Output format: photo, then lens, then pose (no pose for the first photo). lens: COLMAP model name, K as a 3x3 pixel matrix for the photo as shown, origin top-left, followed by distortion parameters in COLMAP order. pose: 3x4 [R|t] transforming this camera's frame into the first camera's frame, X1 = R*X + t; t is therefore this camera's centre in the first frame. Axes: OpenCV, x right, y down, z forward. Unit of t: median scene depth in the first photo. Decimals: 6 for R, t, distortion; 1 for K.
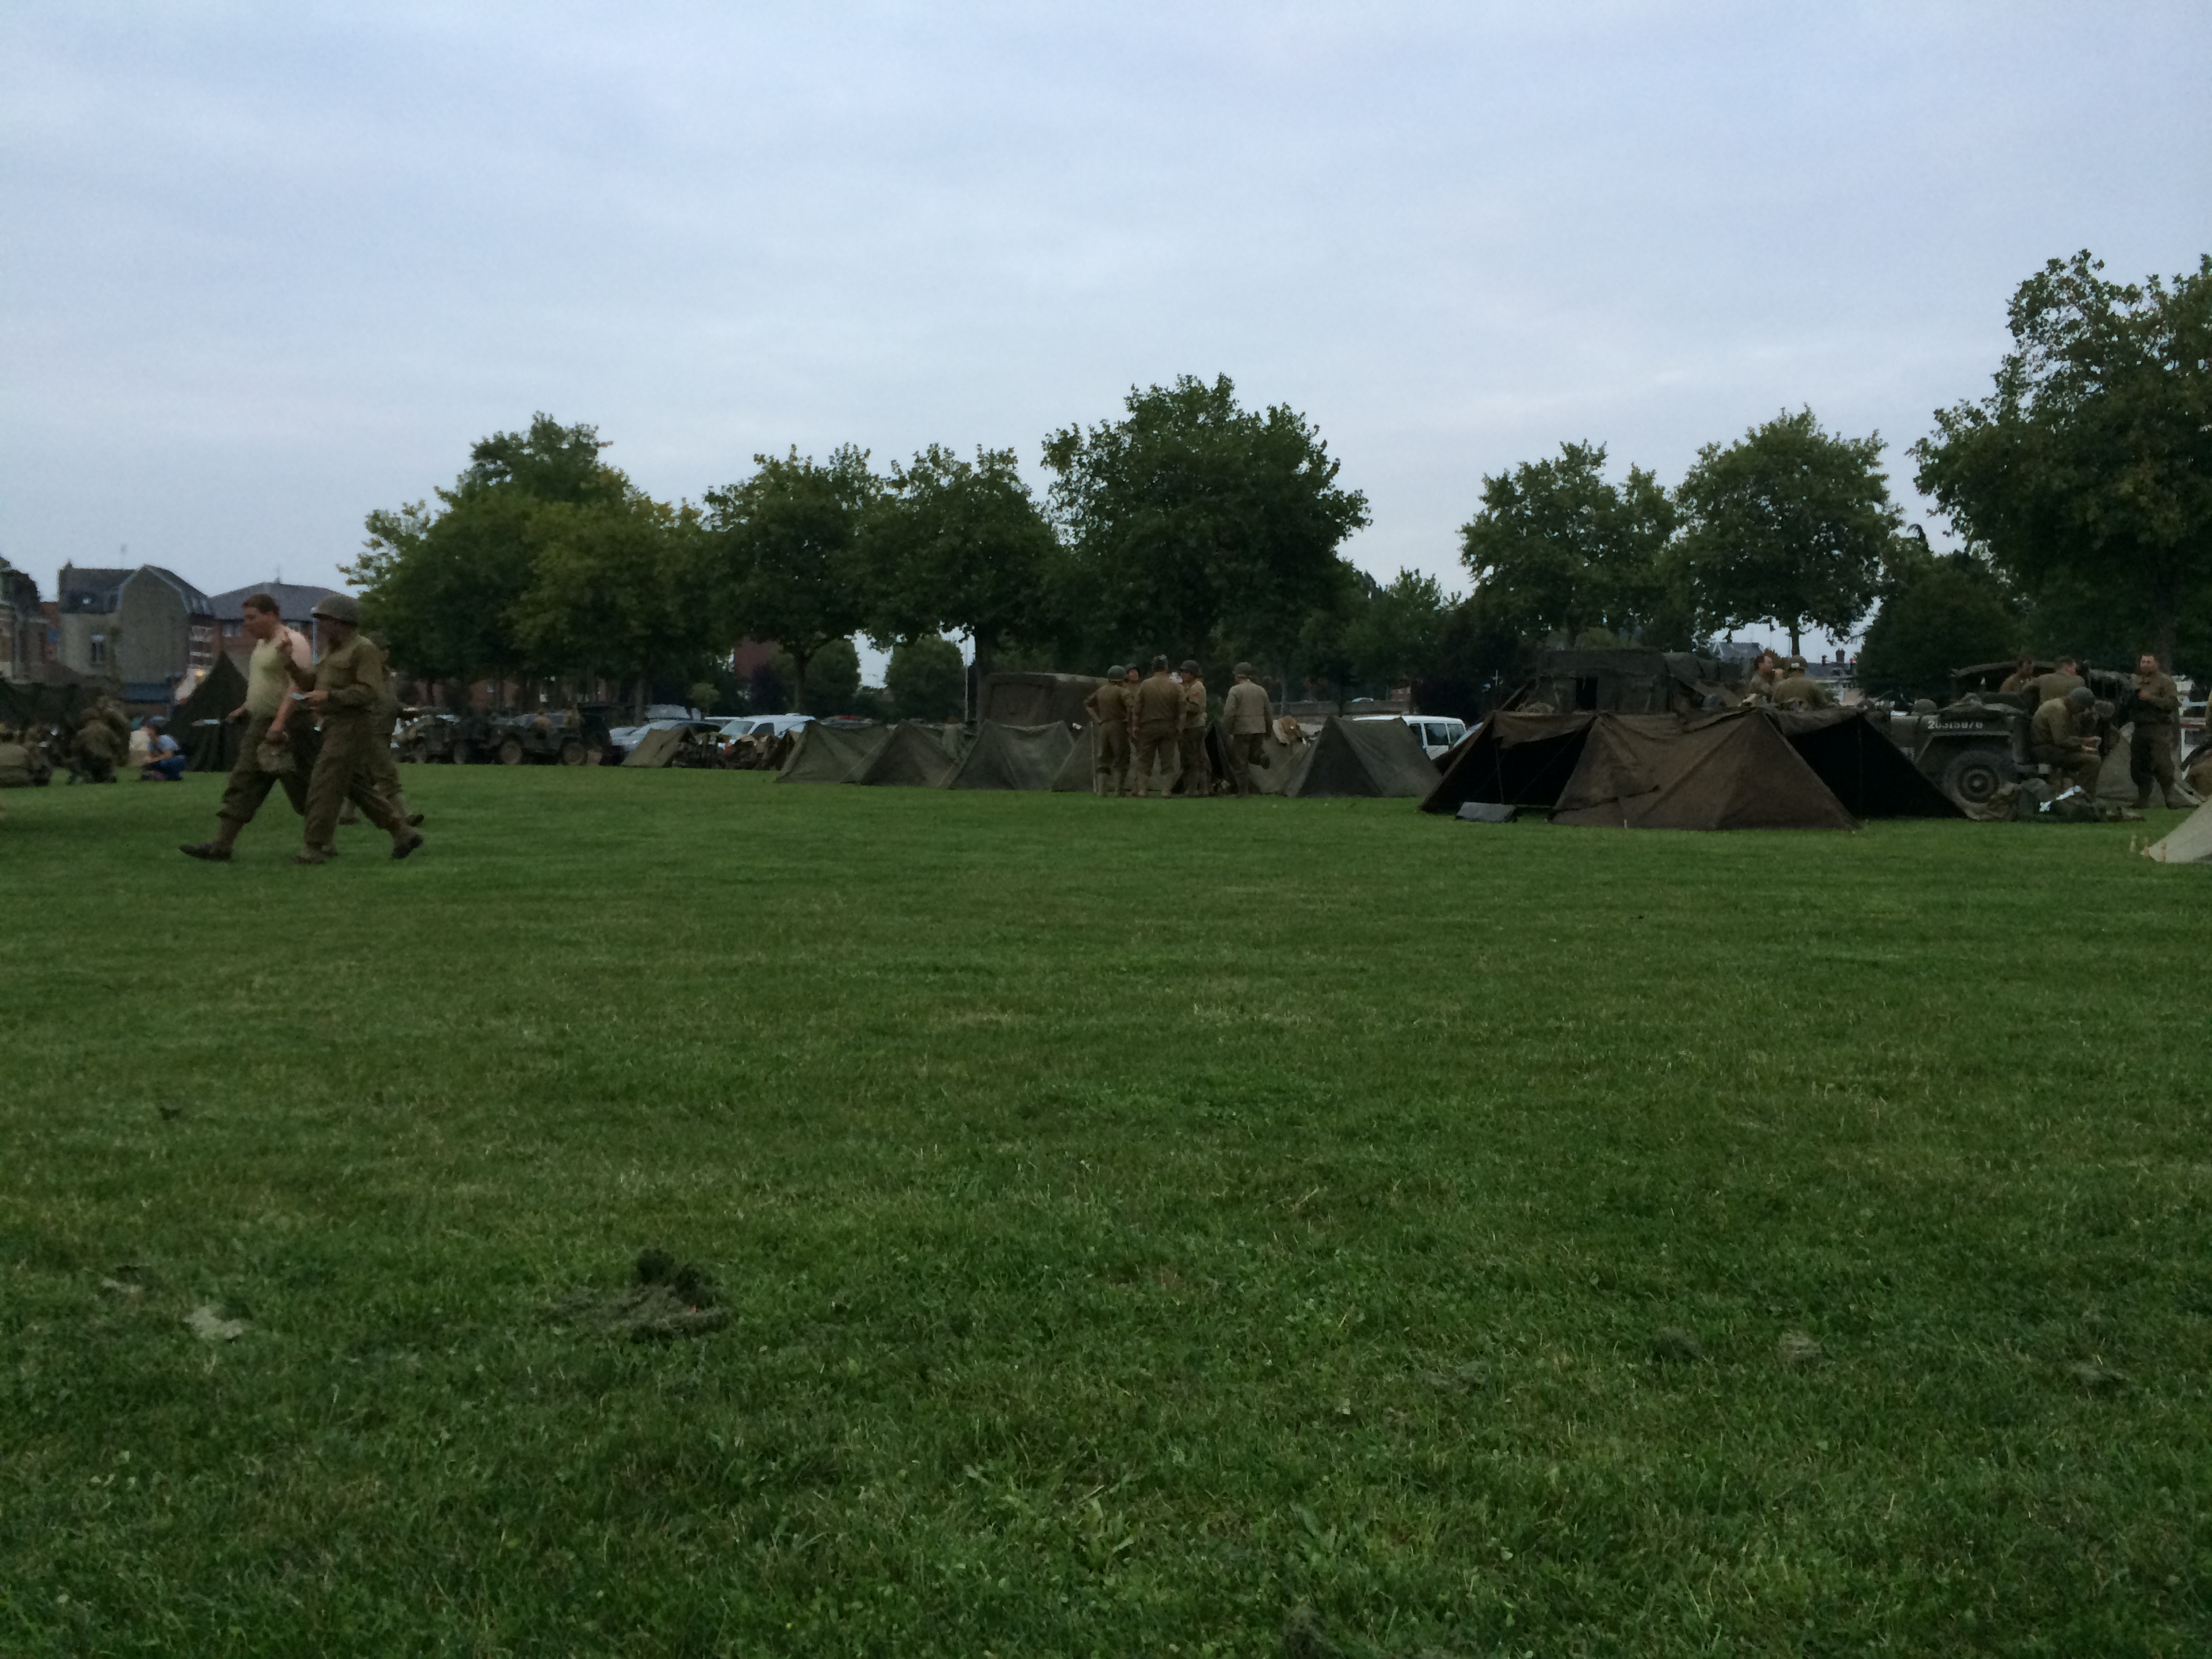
lens RADIAL K [[1865.2, 0, 1106.0], [0, 1865.2, 818.3], [0, 0, 1]] dist [0.064438, -0.093838]
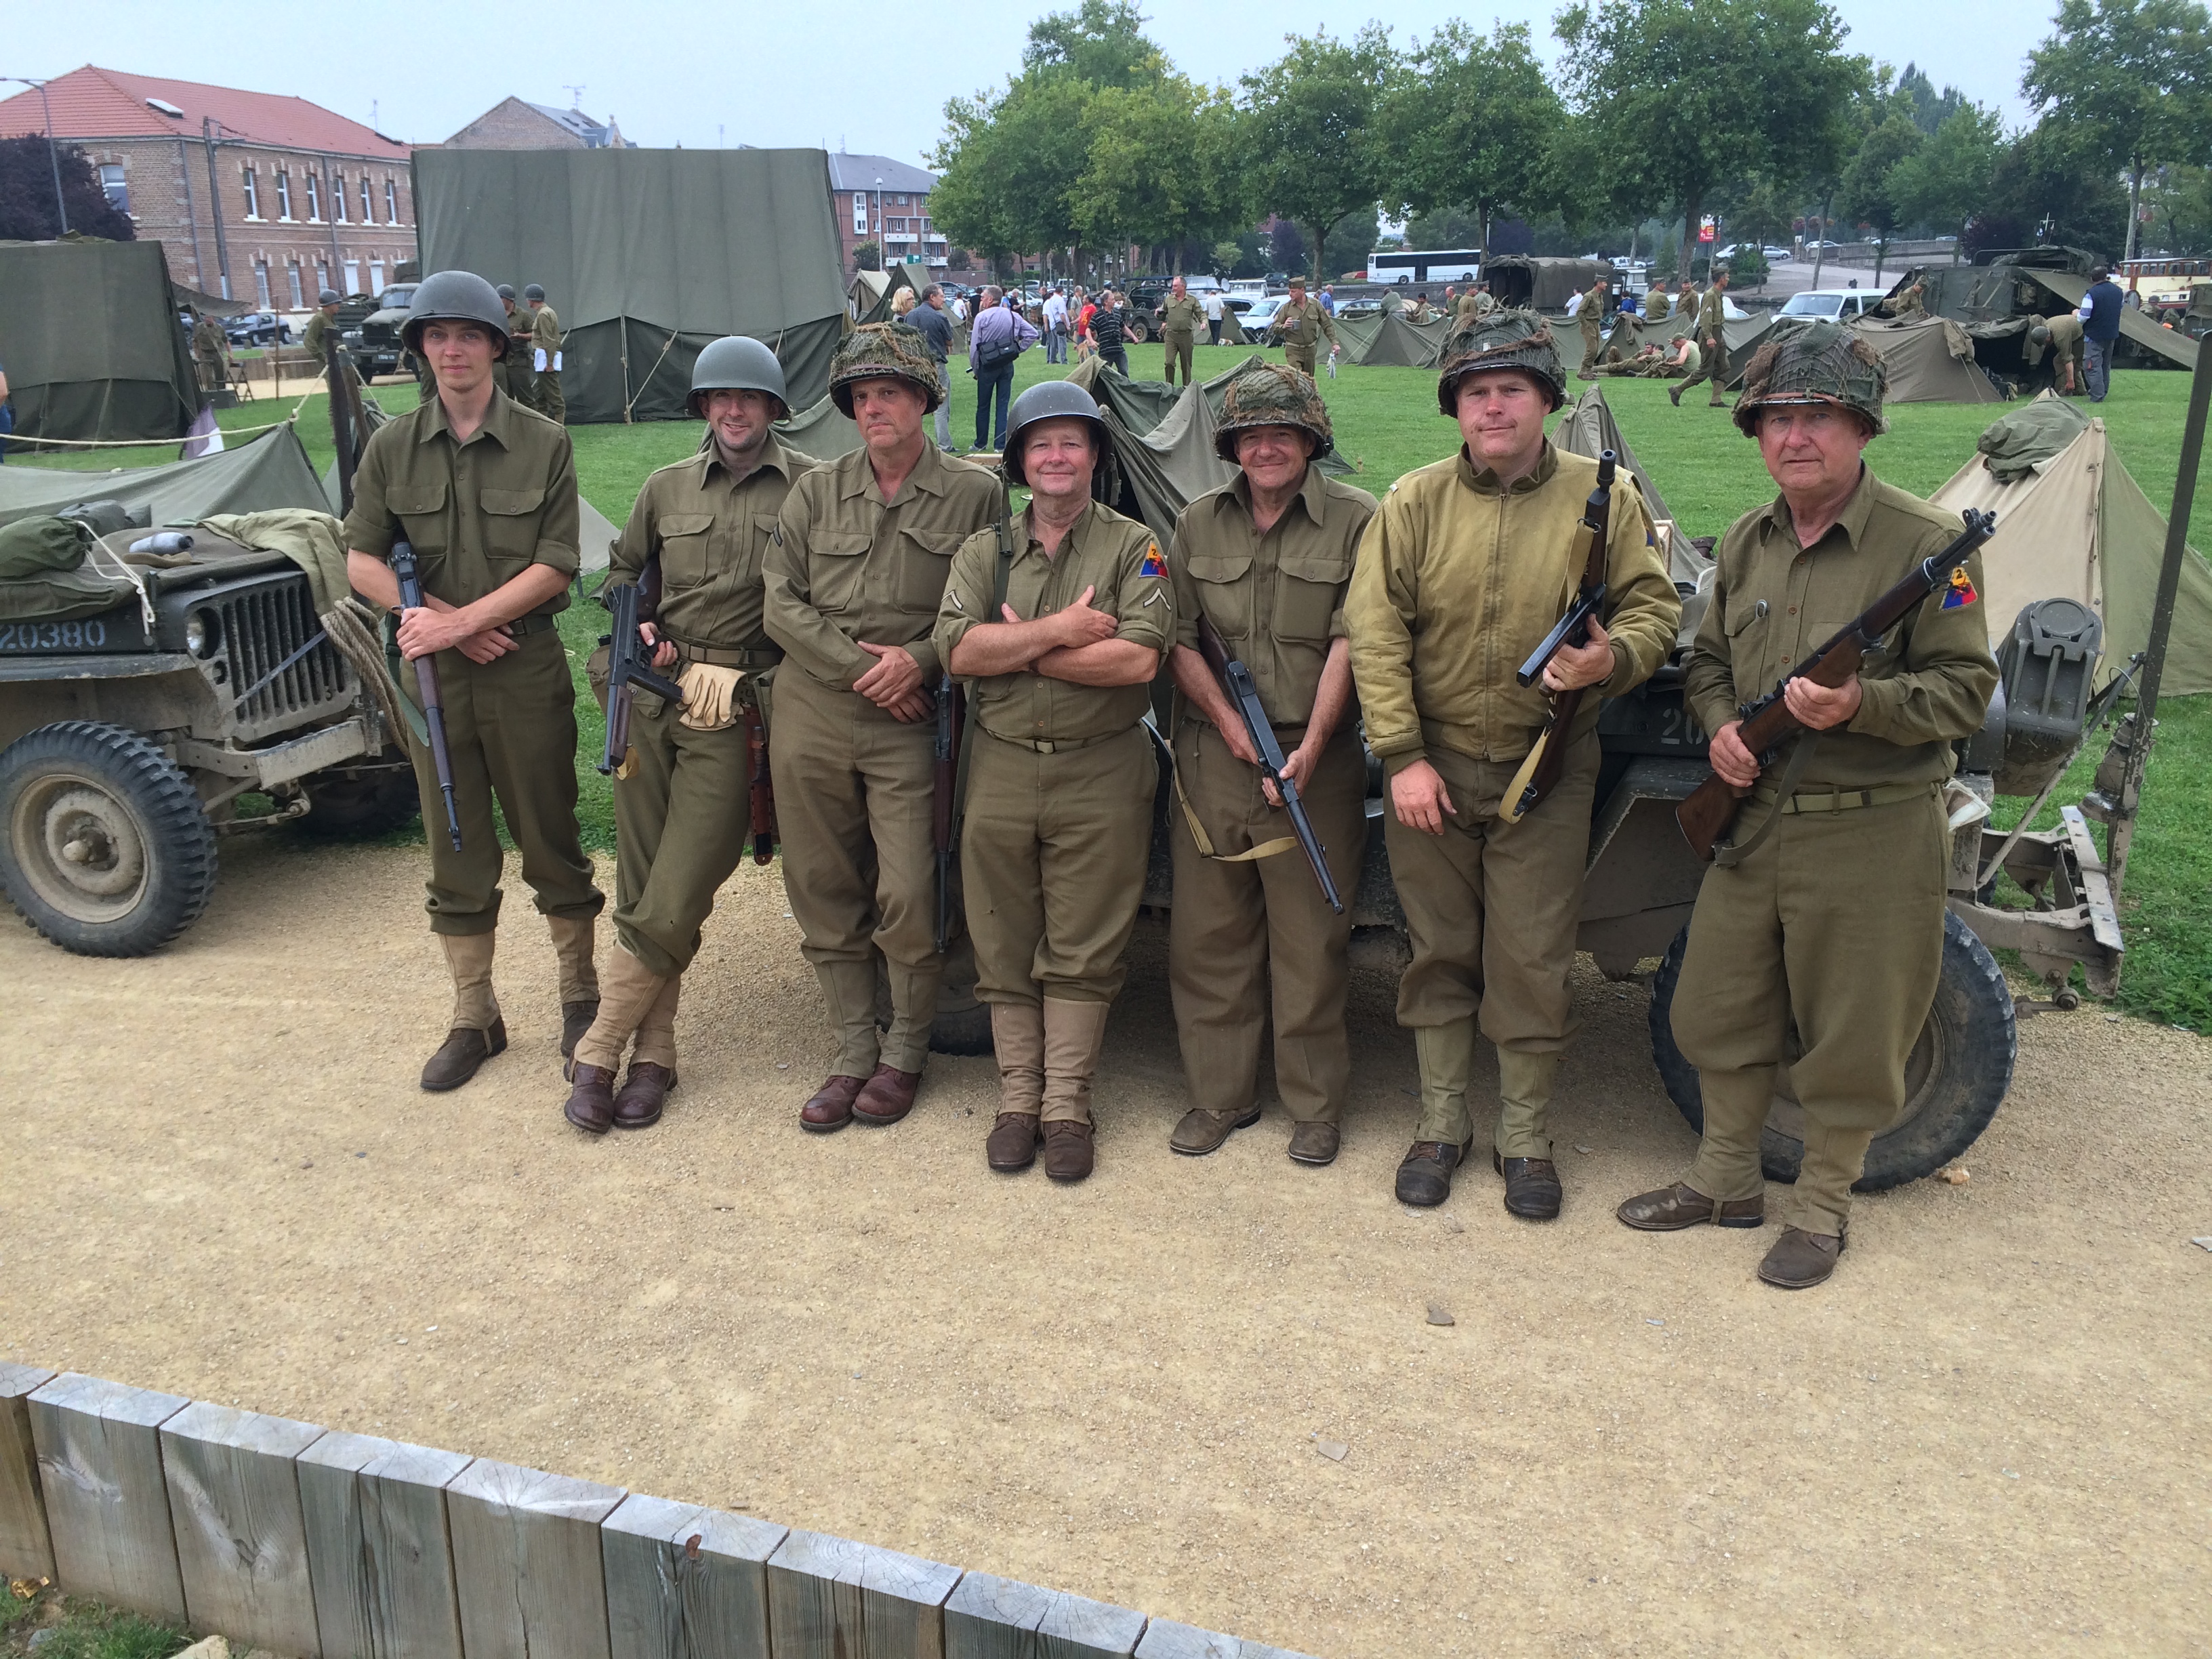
lens RADIAL K [[1904.0, 0, 1036.8], [0, 1904.0, 885.9], [0, 0, 1]] dist [0.036920, -0.017791]
pose [[0.954688, 0.073674, -0.288344, 0.034406], [0.003657, 0.965897, 0.258900, -0.006019], [0.297585, -0.248223, 0.921861, -0.206408]]
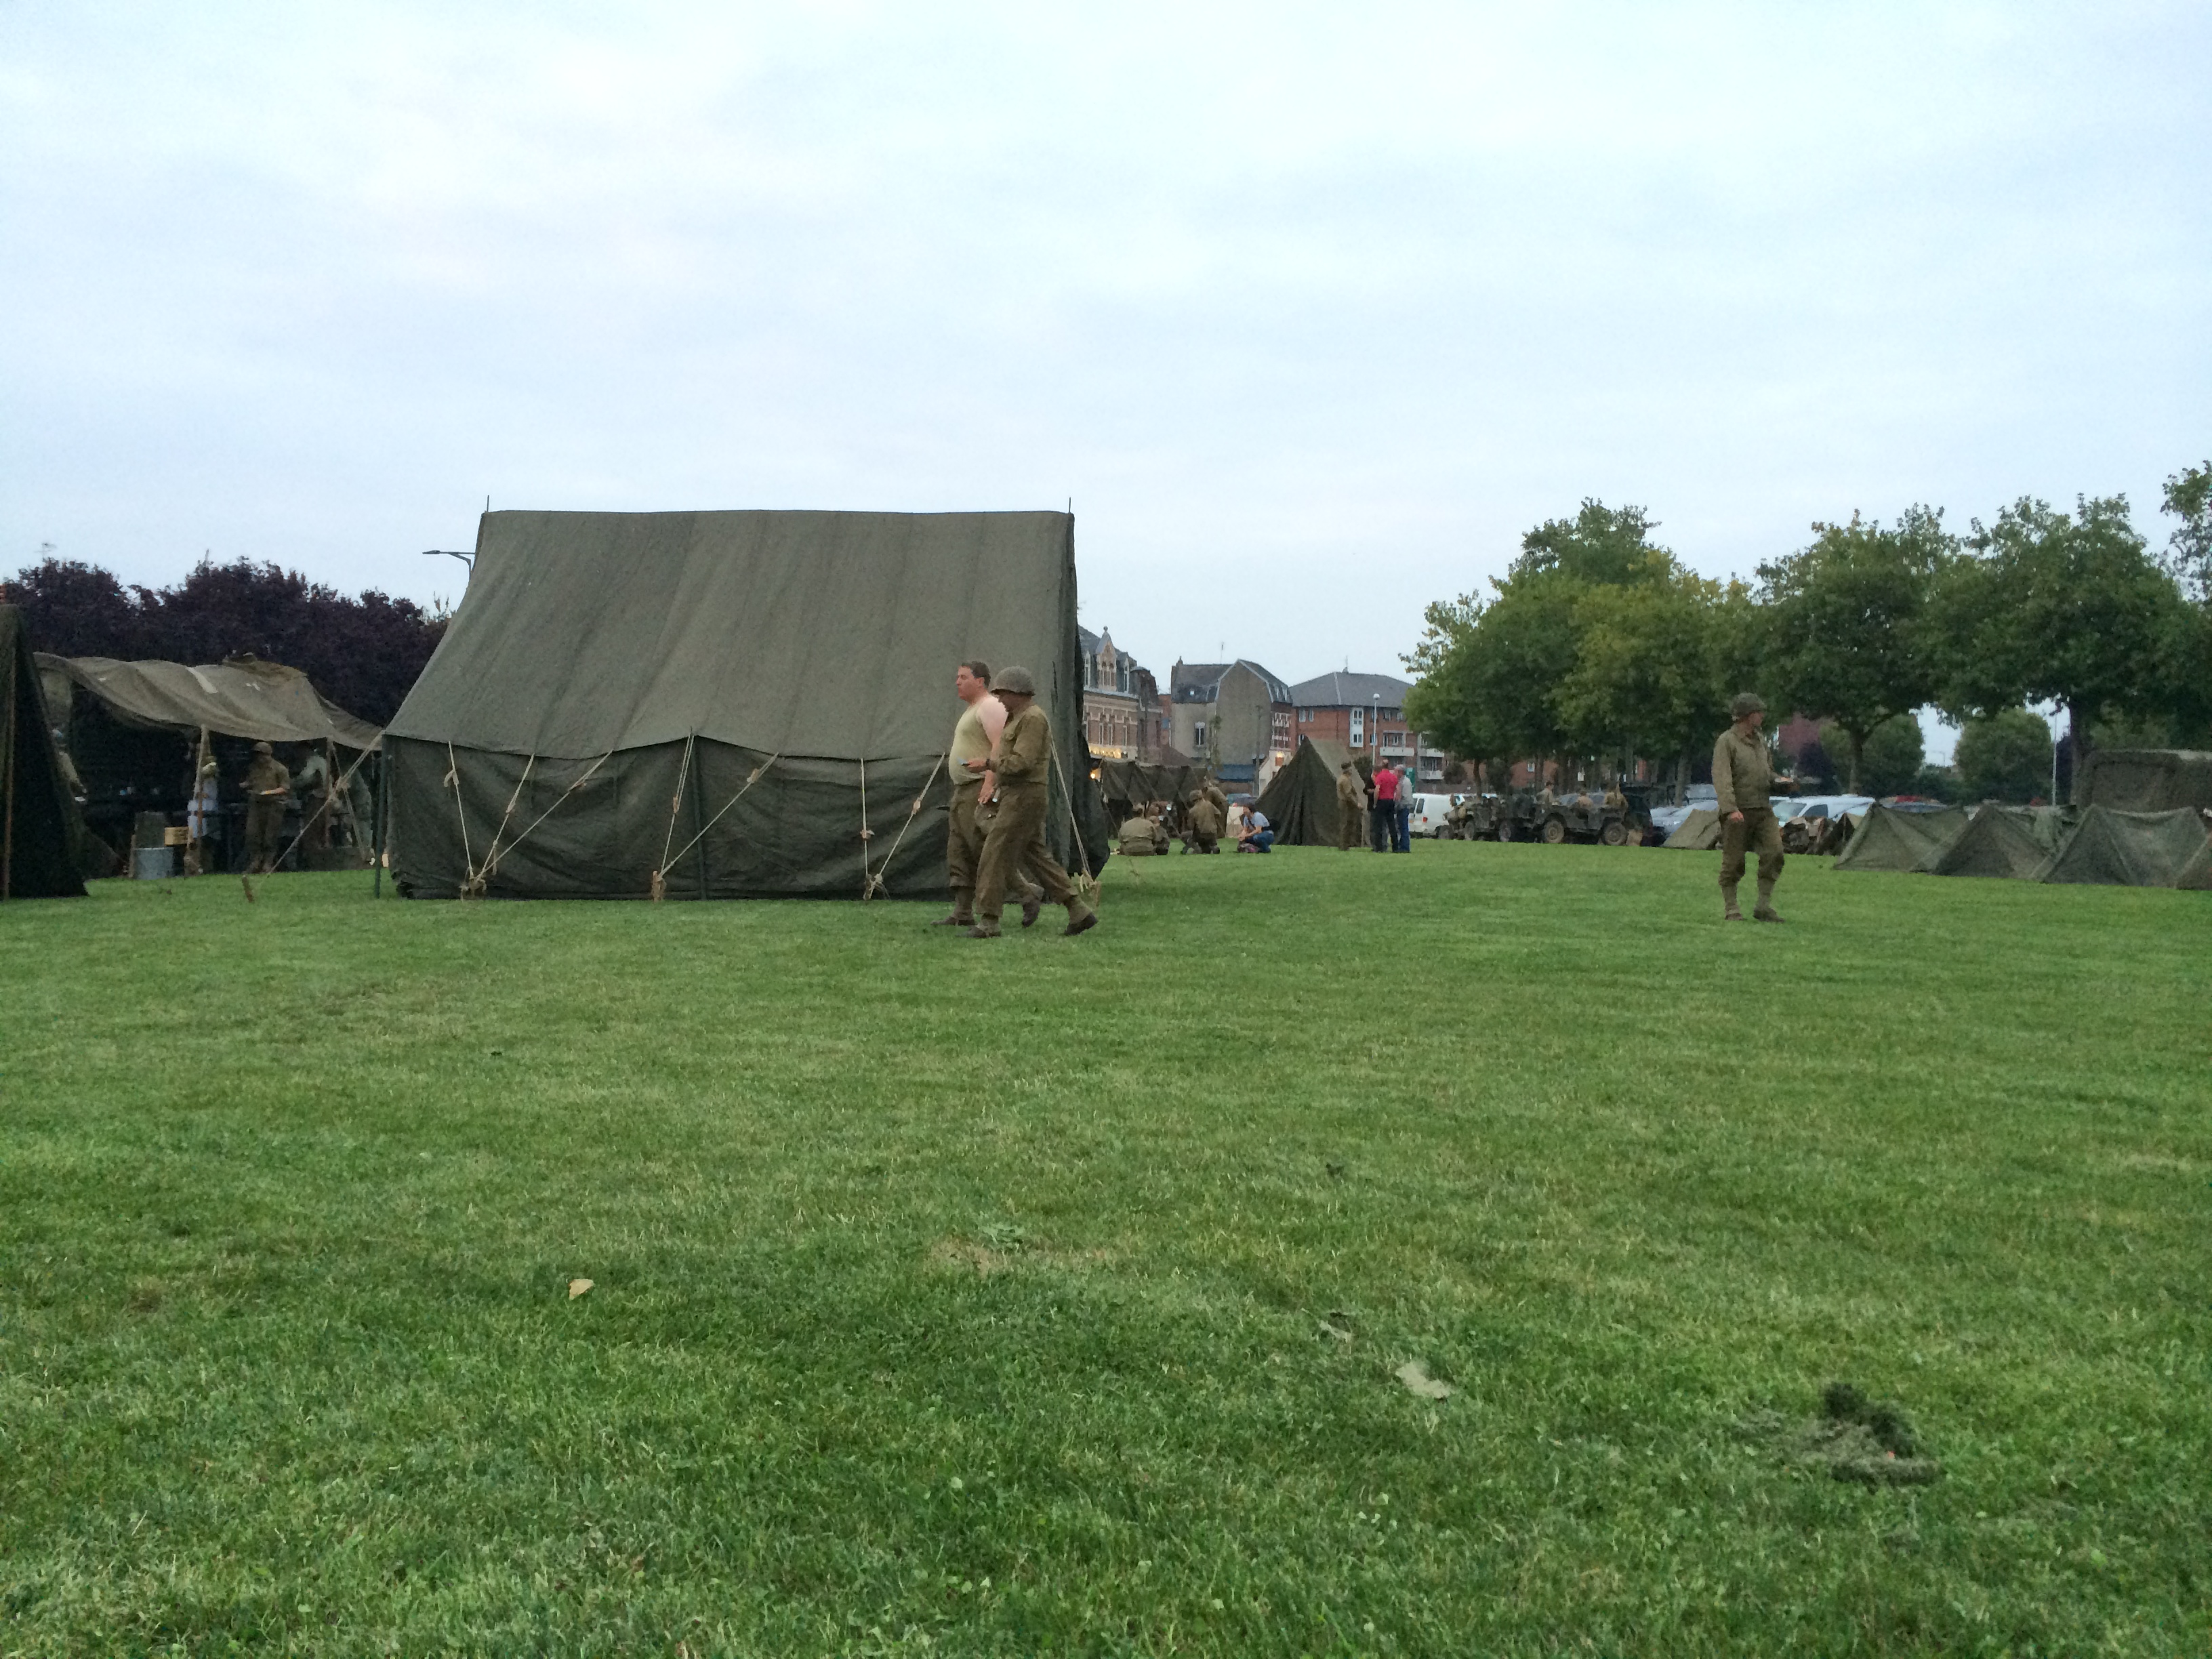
lens RADIAL K [[1865.2, 0, 1091.2], [0, 1865.2, 822.3], [0, 0, 1]] dist [0.064438, -0.093838]
pose [[0.854467, 0.015034, -0.519288, -0.002043], [-0.035674, 0.998920, -0.029781, -0.000465], [0.518279, 0.043972, 0.854080, -0.001221]]
